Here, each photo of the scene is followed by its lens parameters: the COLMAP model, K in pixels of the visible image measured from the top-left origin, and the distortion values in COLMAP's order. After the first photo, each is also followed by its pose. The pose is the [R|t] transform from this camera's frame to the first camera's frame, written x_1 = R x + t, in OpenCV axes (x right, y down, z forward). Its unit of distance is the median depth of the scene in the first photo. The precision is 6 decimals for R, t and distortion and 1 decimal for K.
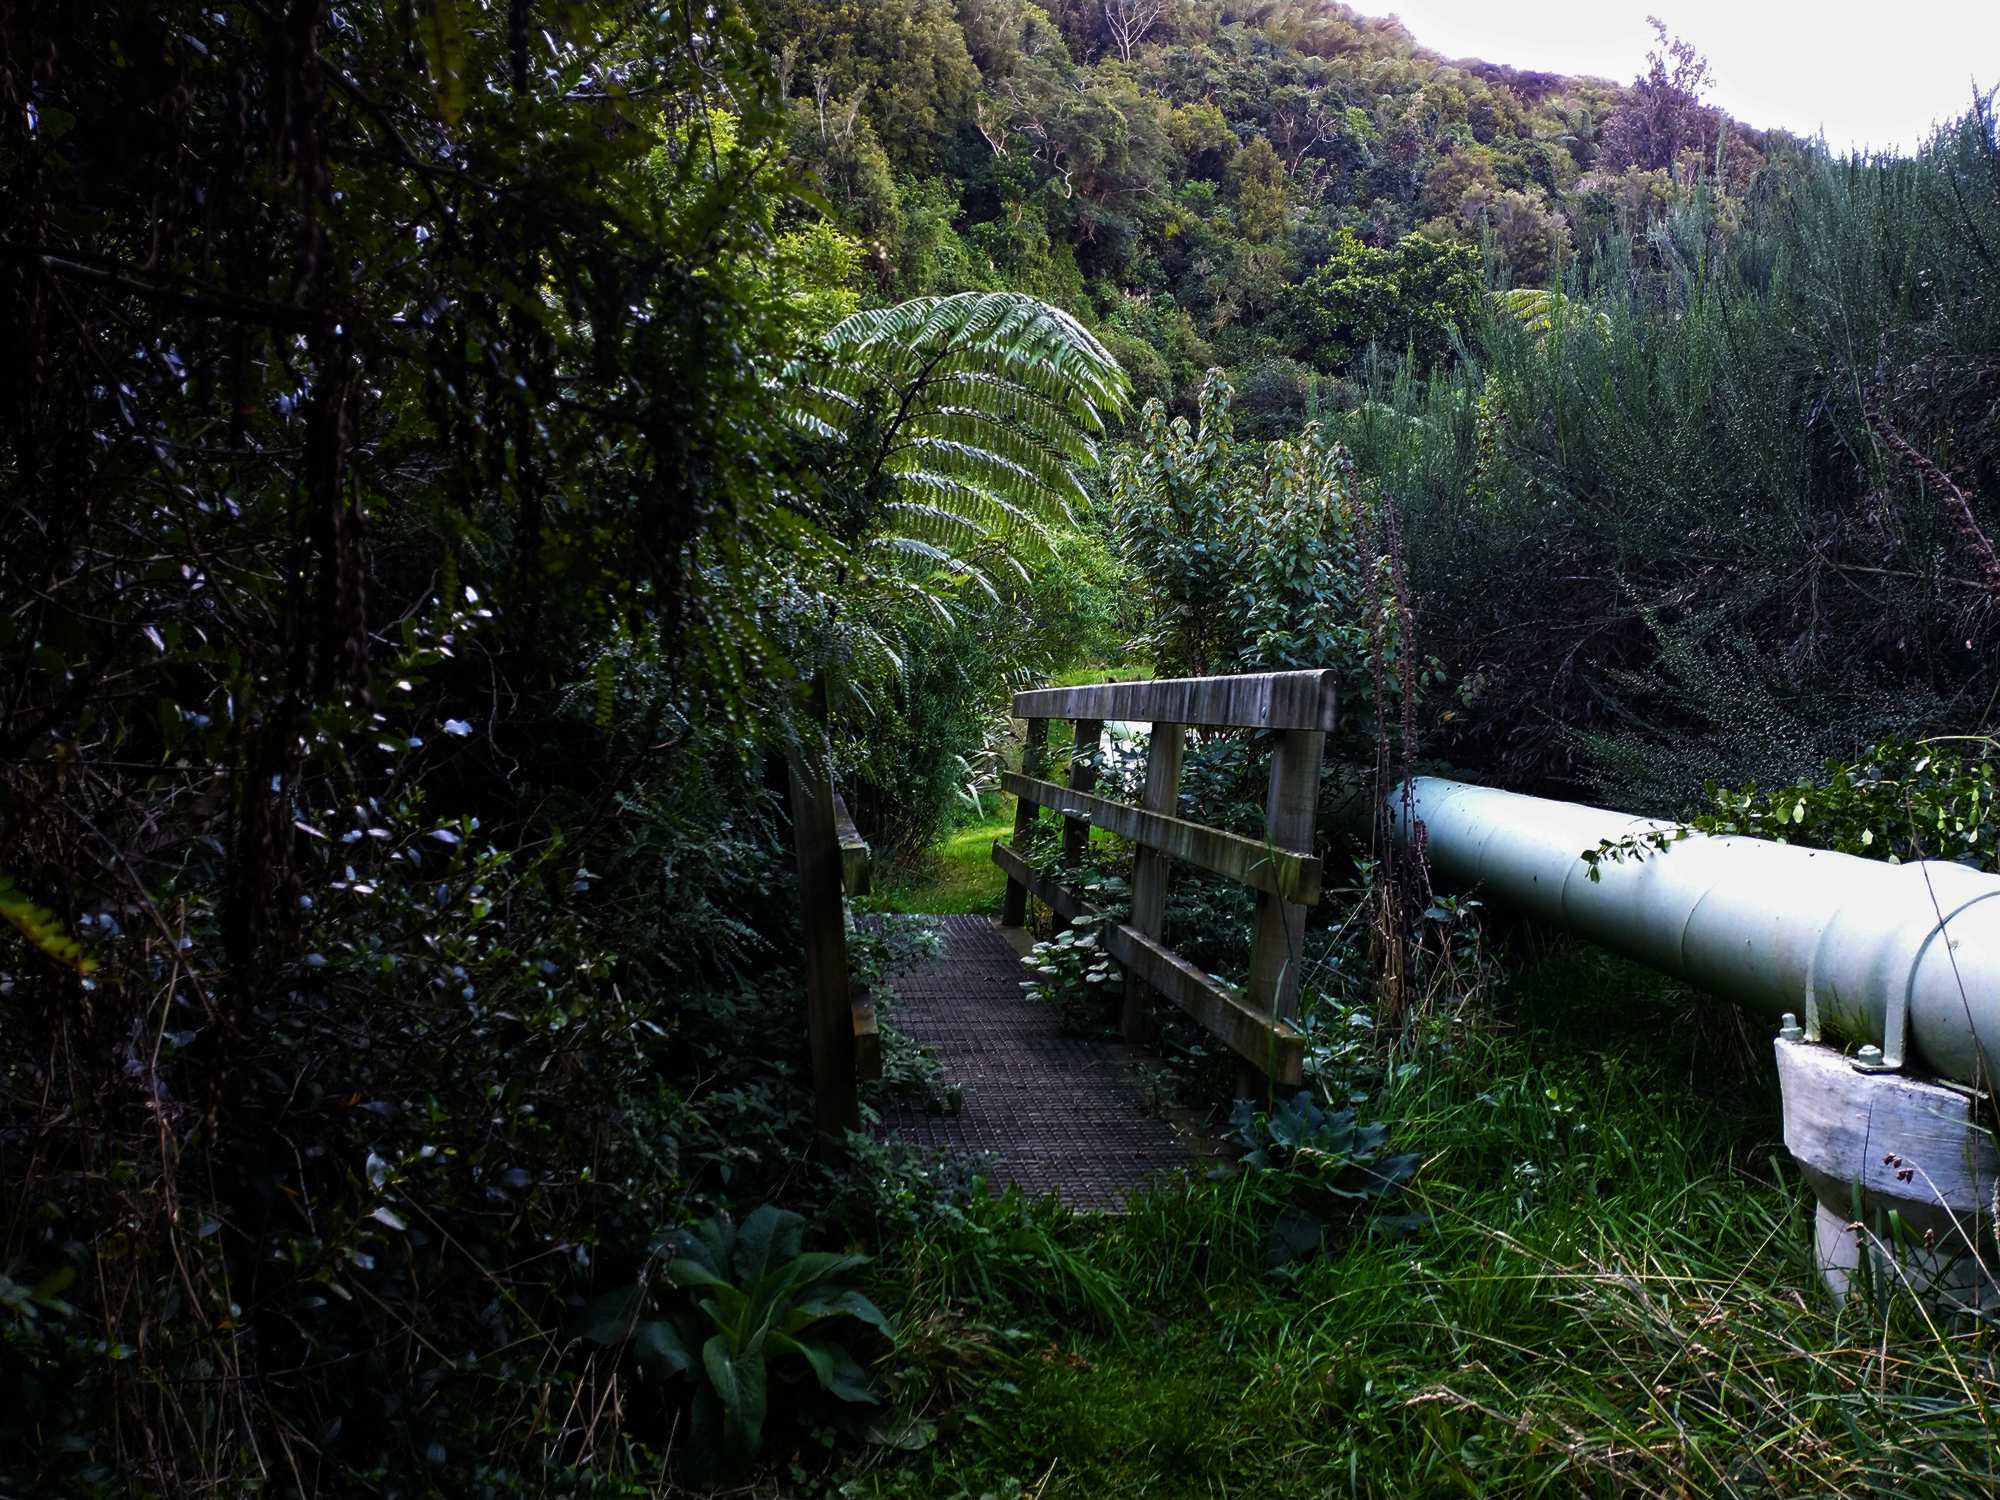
lens RADIAL K [[1531.6, 0, 1001.4], [0, 1531.6, 754.3], [0, 0, 1]] dist [0.000011, -0.000220]
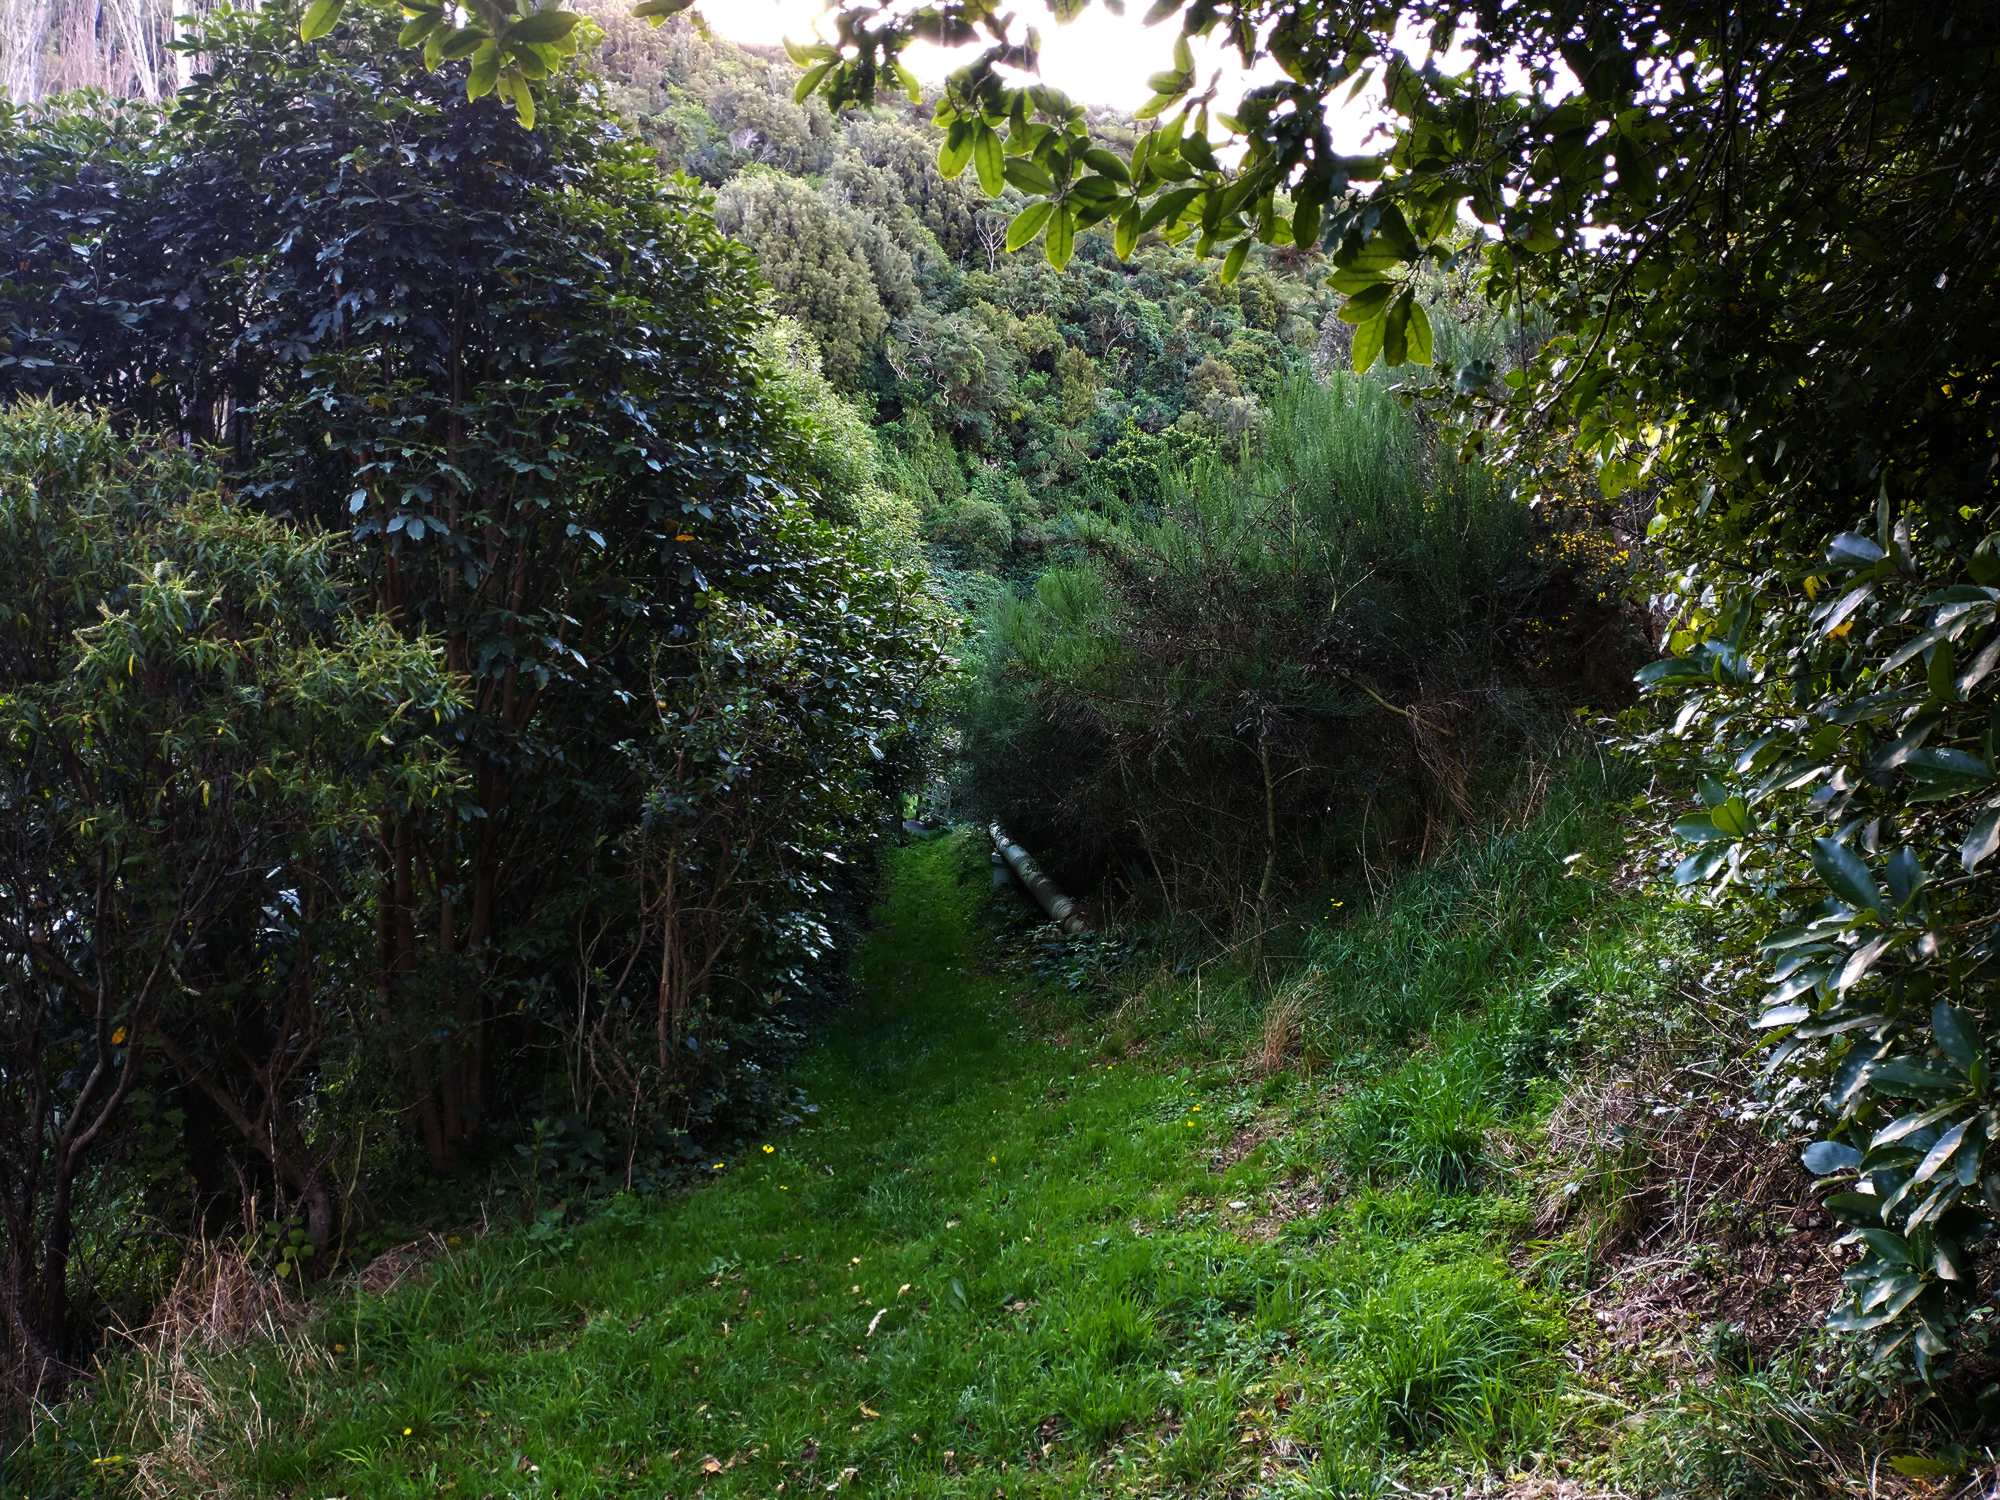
lens RADIAL K [[1531.6, 0, 999.8], [0, 1531.6, 751.0], [0, 0, 1]] dist [0.000011, -0.000220]
pose [[0.997535, 0.000531, 0.070174, -0.010411], [-0.000589, 1.000000, 0.000794, -0.014984], [-0.070174, -0.000833, 0.997534, -0.524700]]
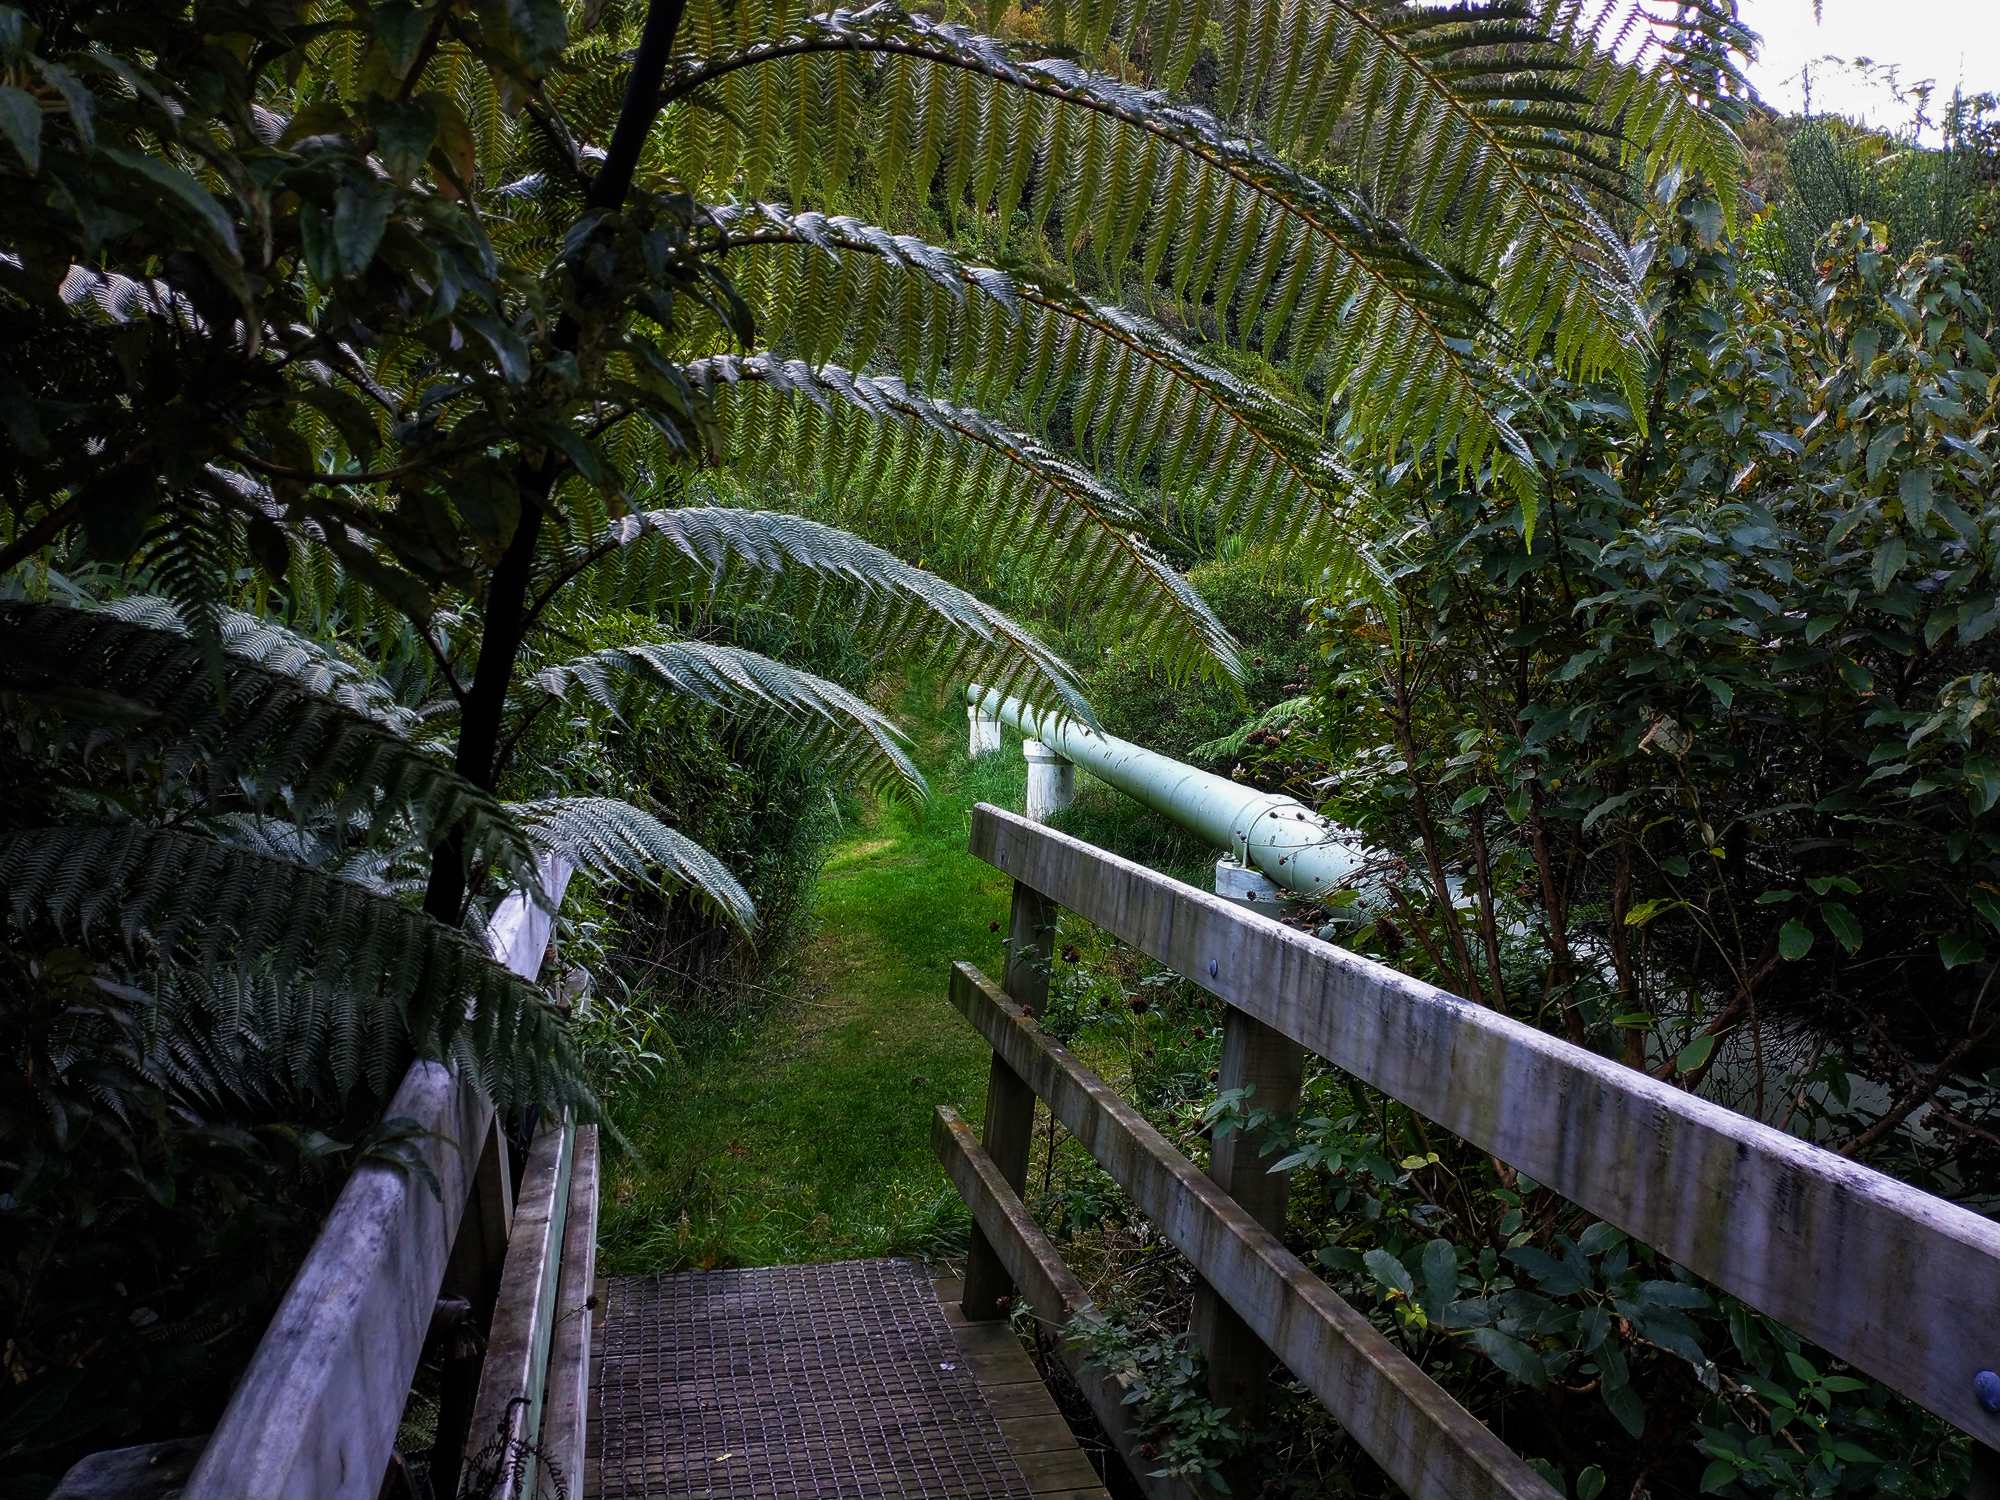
lens RADIAL K [[1531.6, 0, 1002.2], [0, 1531.6, 747.7], [0, 0, 1]] dist [0.000011, -0.000220]
pose [[0.994280, -0.014435, 0.105821, -0.005100], [0.010702, 0.999303, 0.035762, -0.011174], [-0.106263, -0.034425, 0.993742, 0.075441]]
